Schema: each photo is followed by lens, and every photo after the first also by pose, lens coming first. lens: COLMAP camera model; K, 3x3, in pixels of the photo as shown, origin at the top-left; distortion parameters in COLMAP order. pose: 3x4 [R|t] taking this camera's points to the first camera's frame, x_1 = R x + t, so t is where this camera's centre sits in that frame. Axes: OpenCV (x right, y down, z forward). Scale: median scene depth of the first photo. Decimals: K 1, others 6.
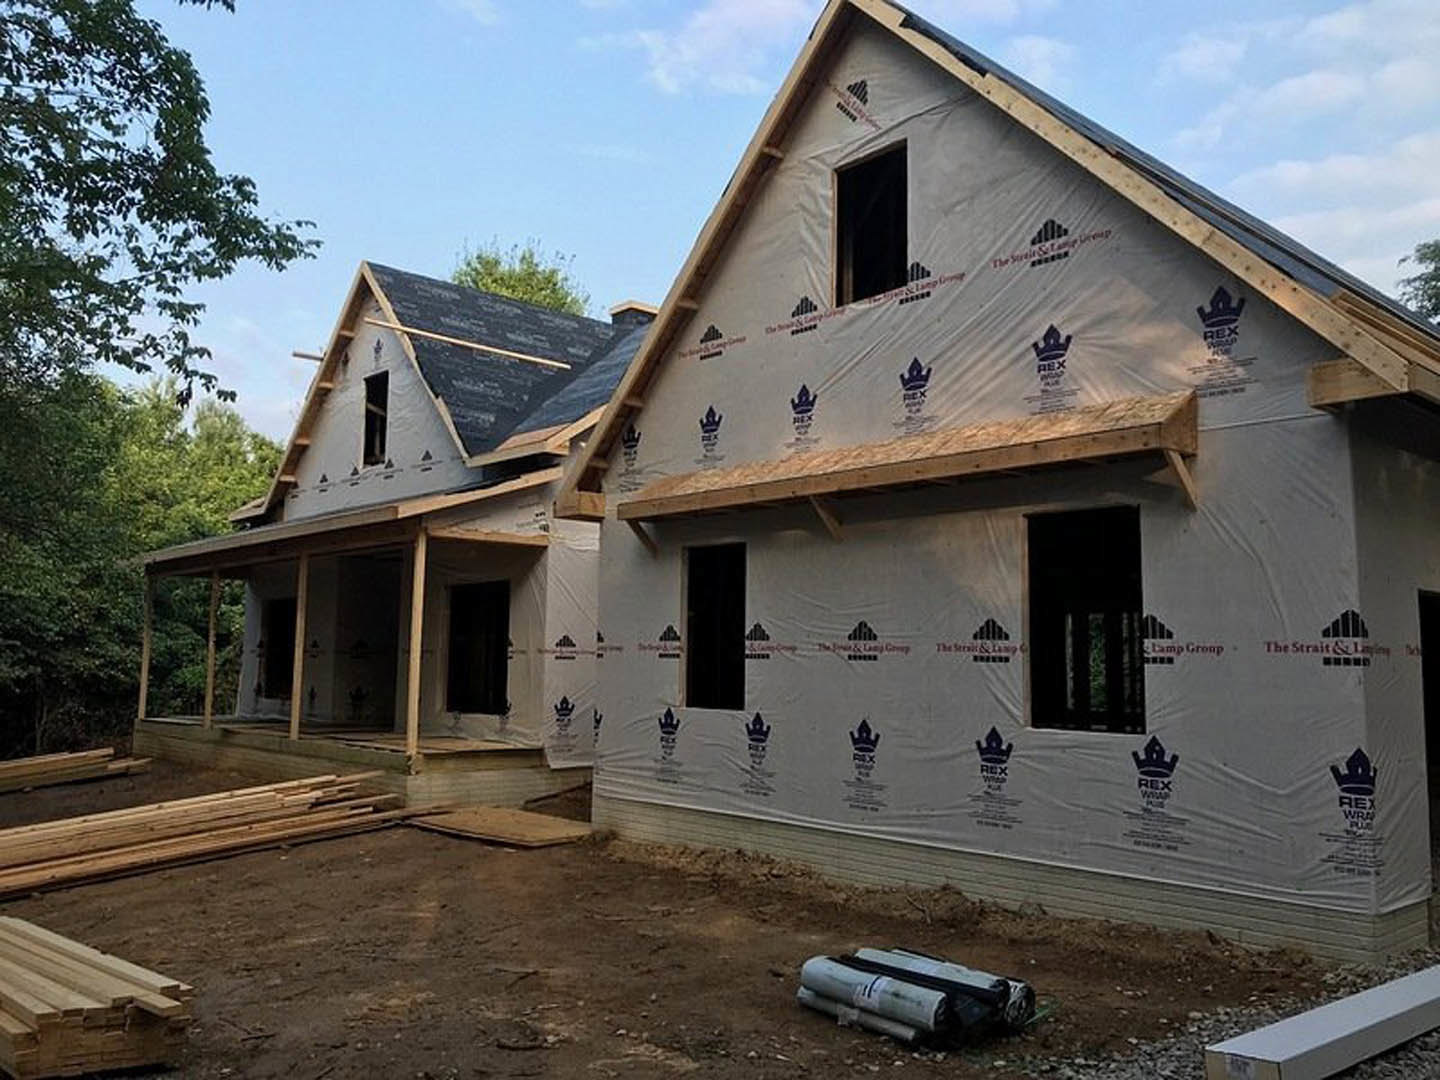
lens RADIAL K [[1189.3, 0, 741.4], [0, 1189.3, 528.4], [0, 0, 1]] dist [0.024120, -0.018612]
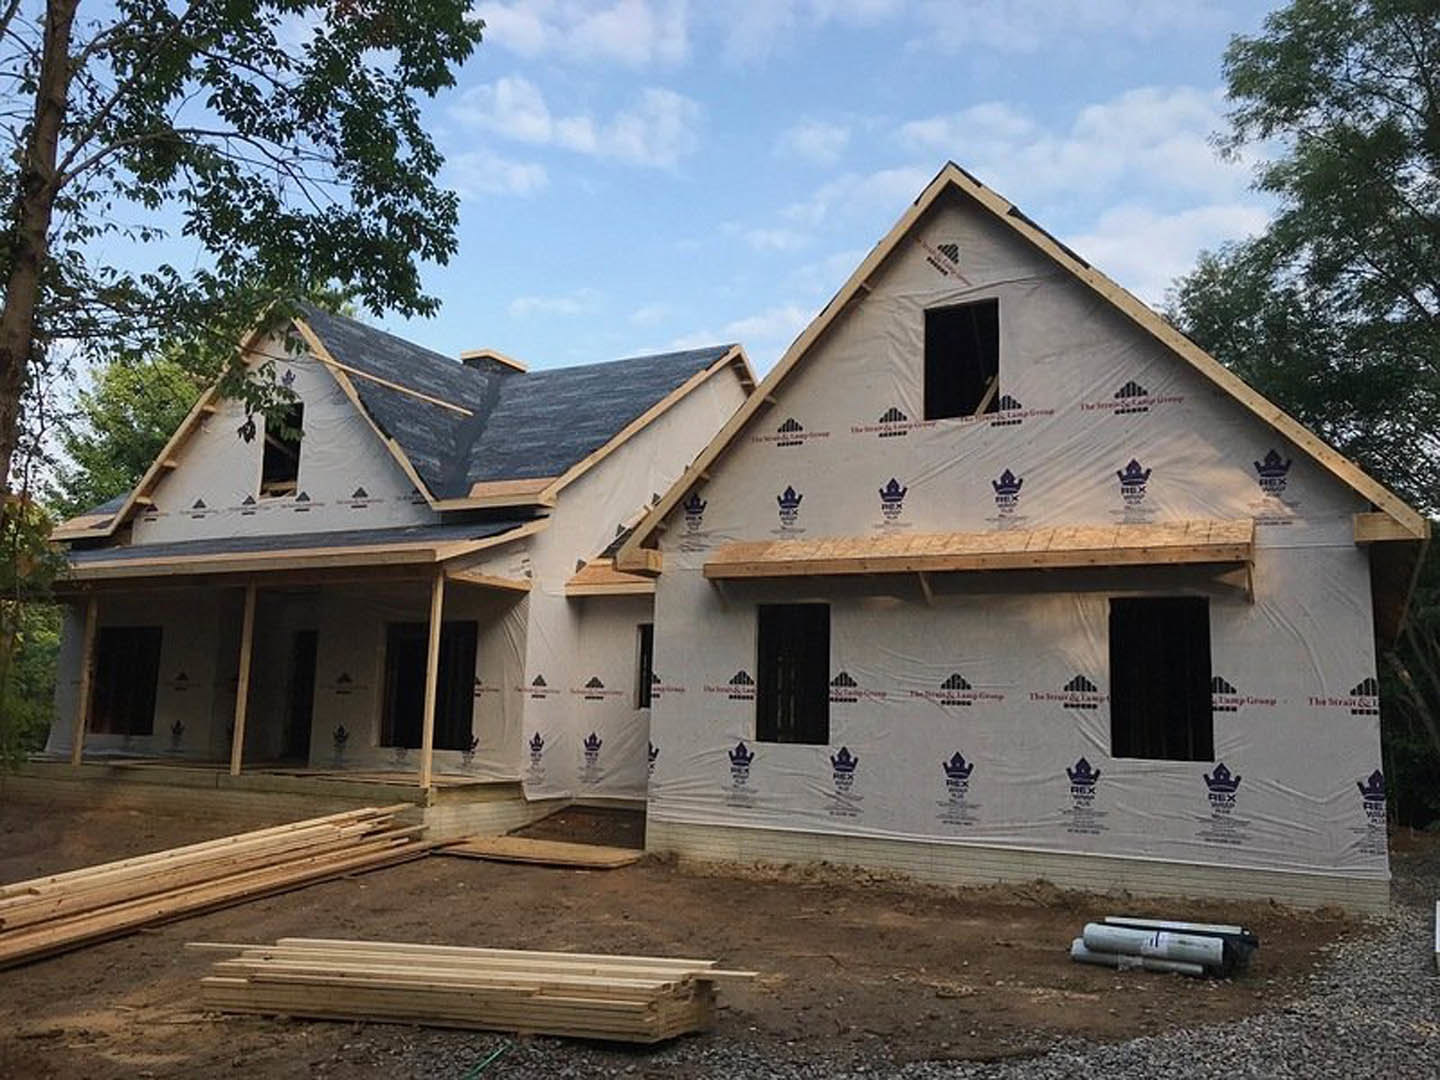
lens RADIAL K [[1189.3, 0, 741.4], [0, 1189.3, 528.4], [0, 0, 1]] dist [0.024120, -0.018612]
pose [[0.940568, 0.063570, 0.333603, -0.507177], [-0.052694, 0.997745, -0.041561, -0.010260], [-0.335493, 0.021512, 0.941797, -0.106450]]
